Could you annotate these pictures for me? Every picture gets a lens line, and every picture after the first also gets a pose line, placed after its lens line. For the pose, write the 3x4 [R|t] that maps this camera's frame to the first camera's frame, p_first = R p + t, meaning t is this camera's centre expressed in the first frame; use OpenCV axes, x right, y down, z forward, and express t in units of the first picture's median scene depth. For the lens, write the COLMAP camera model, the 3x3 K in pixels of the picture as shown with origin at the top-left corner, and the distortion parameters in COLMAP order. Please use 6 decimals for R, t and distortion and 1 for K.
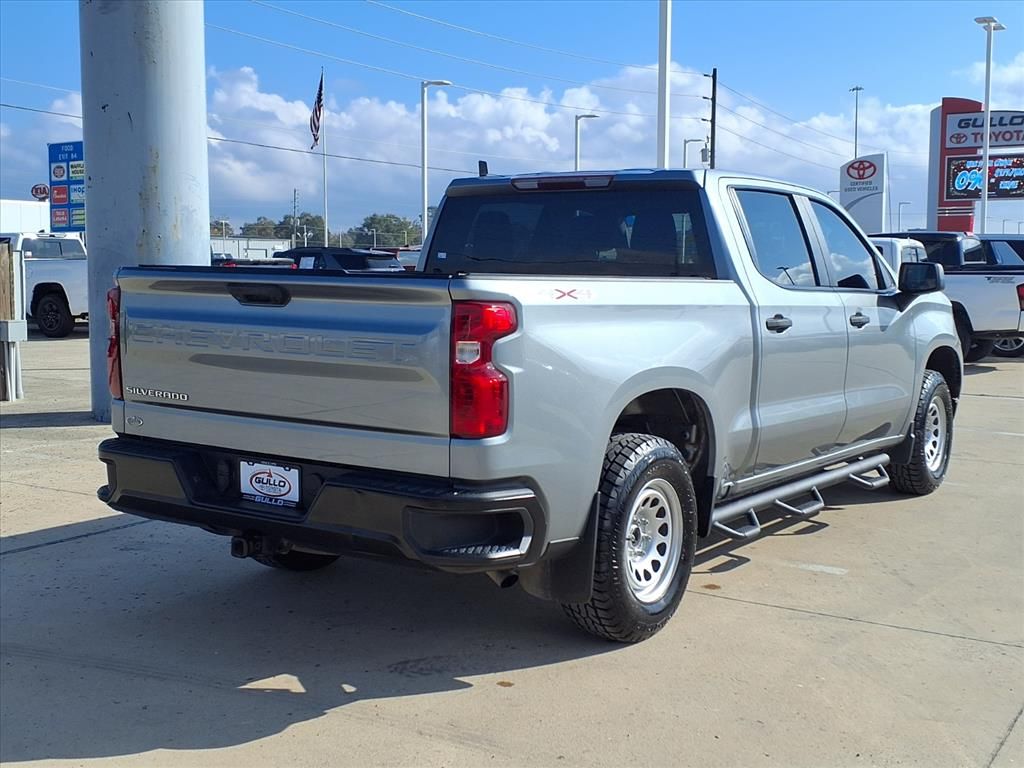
lens RADIAL K [[1232.7, 0, 512.0], [0, 1232.7, 384.0], [0, 0, 1]] dist [0.188876, -0.035187]
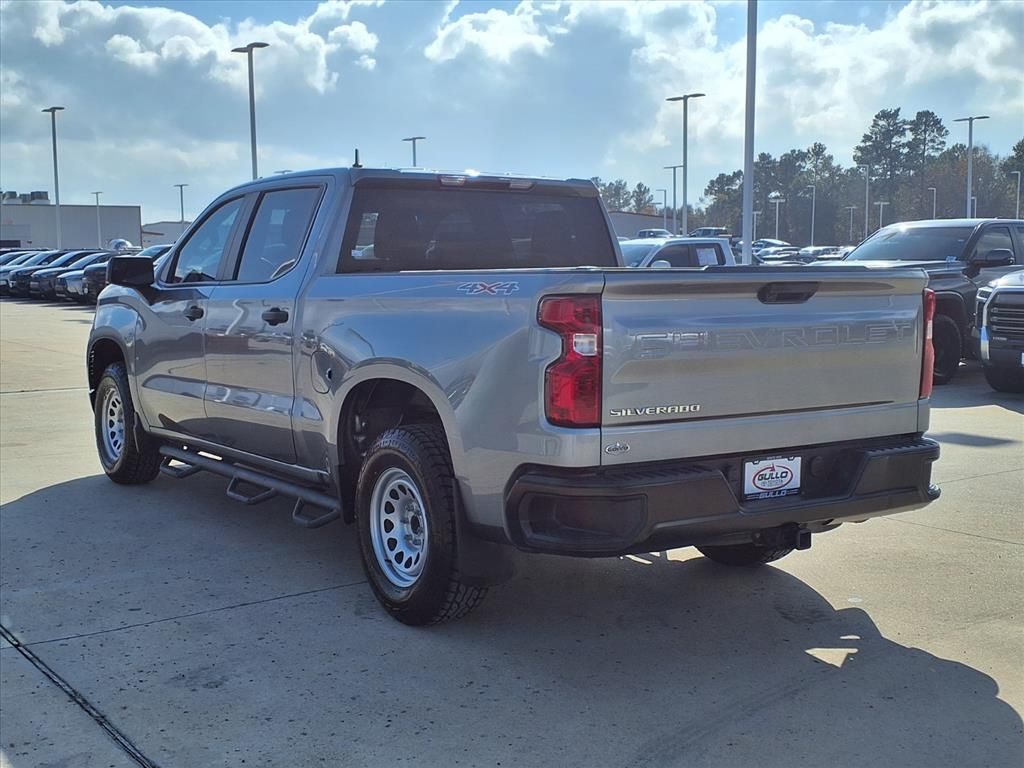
lens RADIAL K [[1232.7, 0, 512.0], [0, 1232.7, 384.0], [0, 0, 1]] dist [0.188876, -0.035187]
pose [[0.359346, -0.106836, 0.927069, -1.218998], [0.101586, 0.992000, 0.074942, -0.095302], [-0.927659, 0.067247, 0.367324, 0.821305]]
